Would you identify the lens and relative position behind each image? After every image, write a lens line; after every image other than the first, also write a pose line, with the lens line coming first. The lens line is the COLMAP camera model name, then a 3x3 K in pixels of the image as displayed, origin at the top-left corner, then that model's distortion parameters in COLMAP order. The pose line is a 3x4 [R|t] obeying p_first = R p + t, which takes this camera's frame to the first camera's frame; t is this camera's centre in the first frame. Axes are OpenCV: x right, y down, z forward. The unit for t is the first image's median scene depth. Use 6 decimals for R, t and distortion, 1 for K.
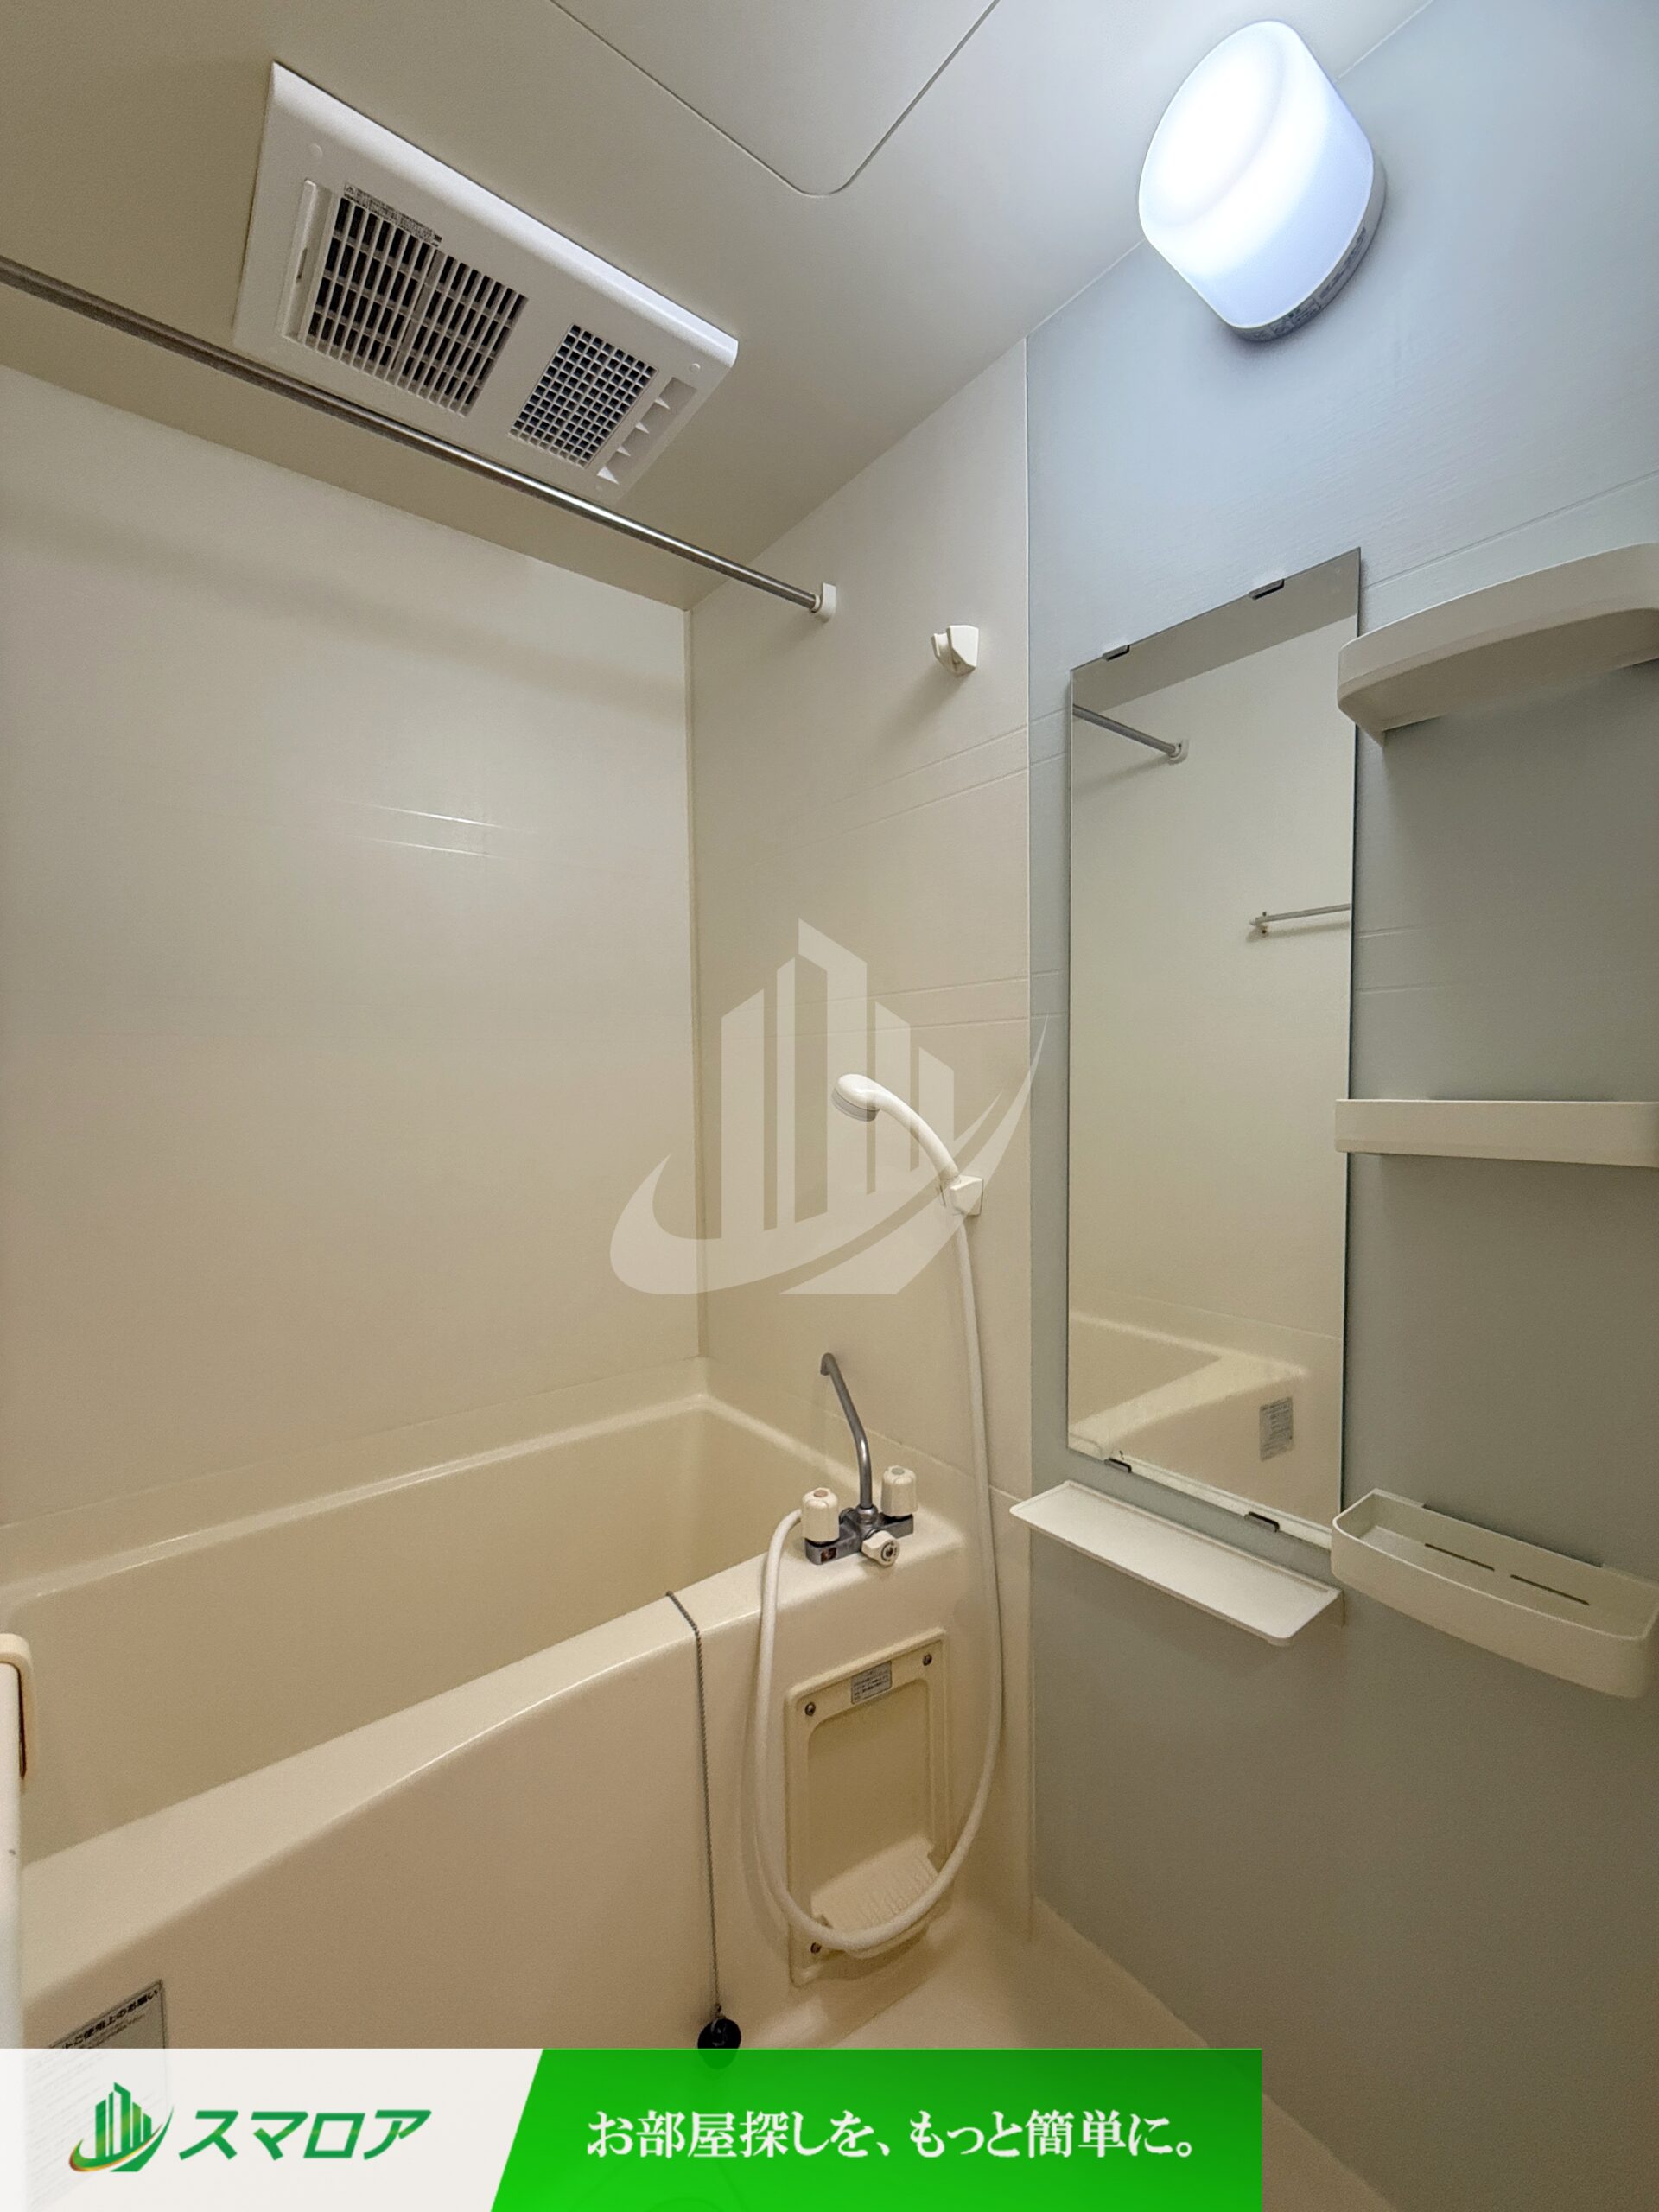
lens RADIAL K [[884.4, 0, 829.5], [0, 884.4, 1106.0], [0, 0, 1]] dist [0.002474, -0.000132]
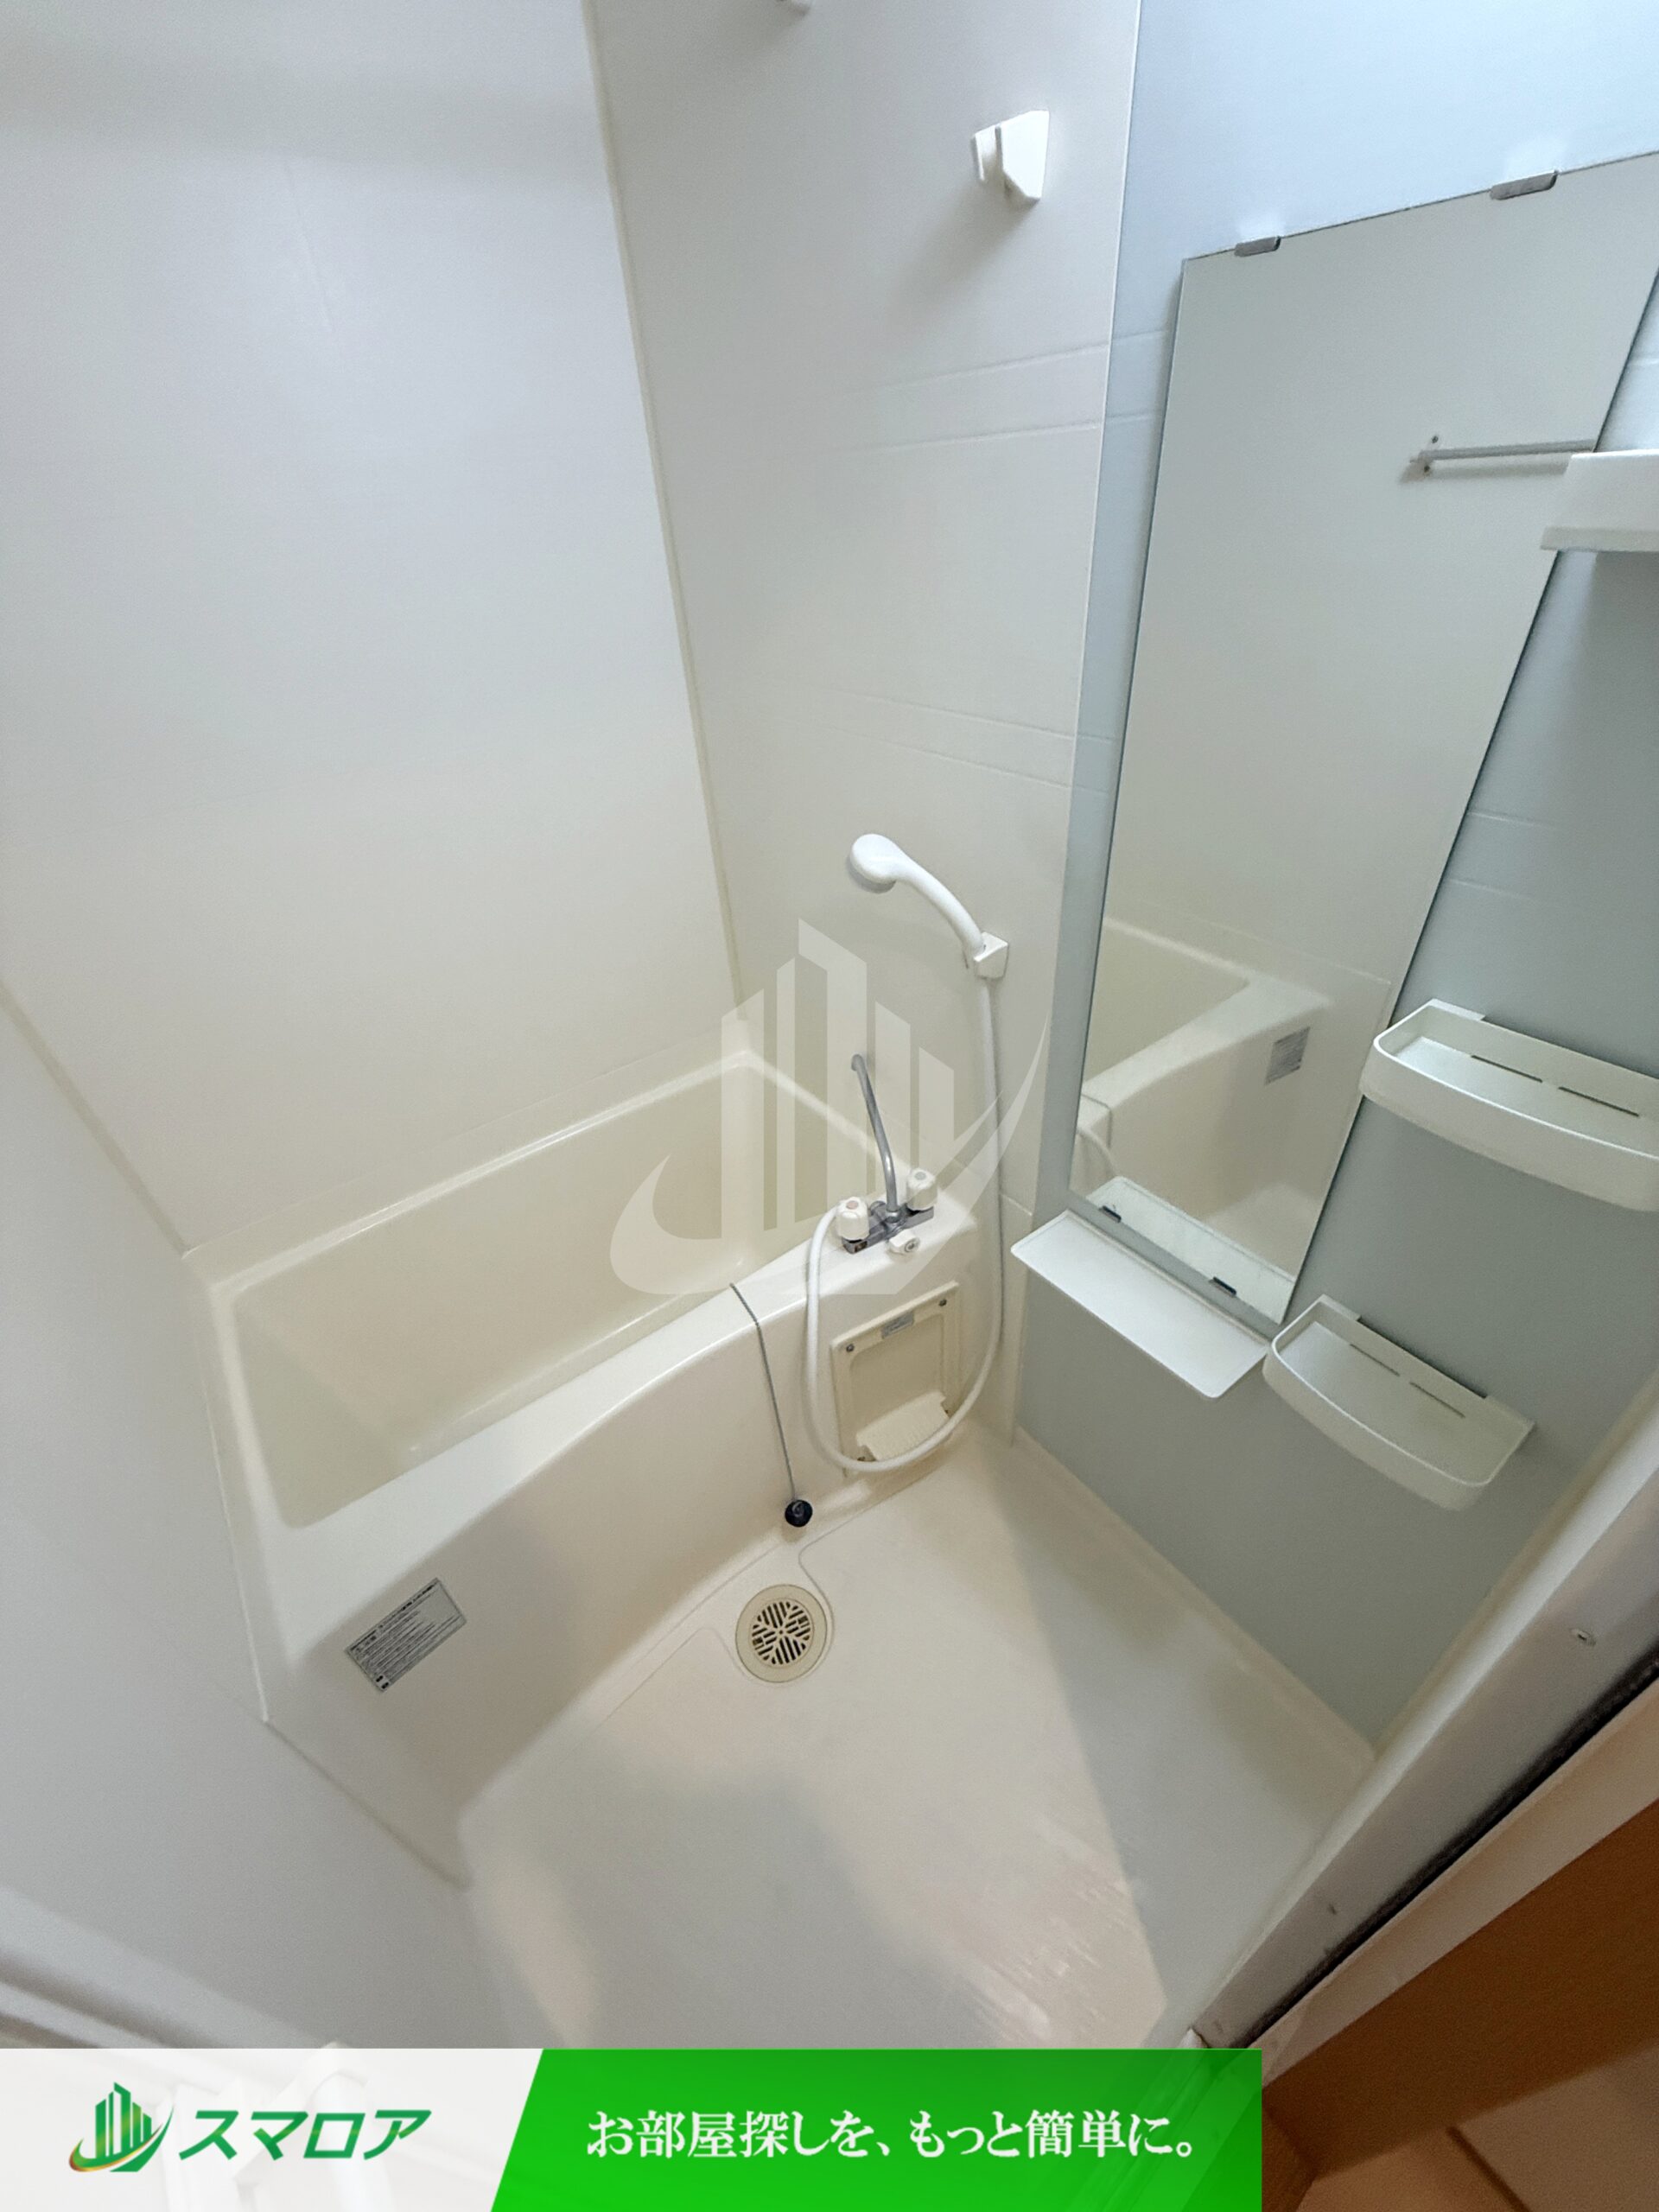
lens RADIAL K [[884.4, 0, 829.5], [0, 884.4, 1106.0], [0, 0, 1]] dist [0.002474, -0.000132]
pose [[0.997690, -0.028242, -0.061785, 0.036683], [0.057798, 0.830801, 0.553560, -0.317950], [0.035697, -0.555853, 0.830514, 0.110721]]
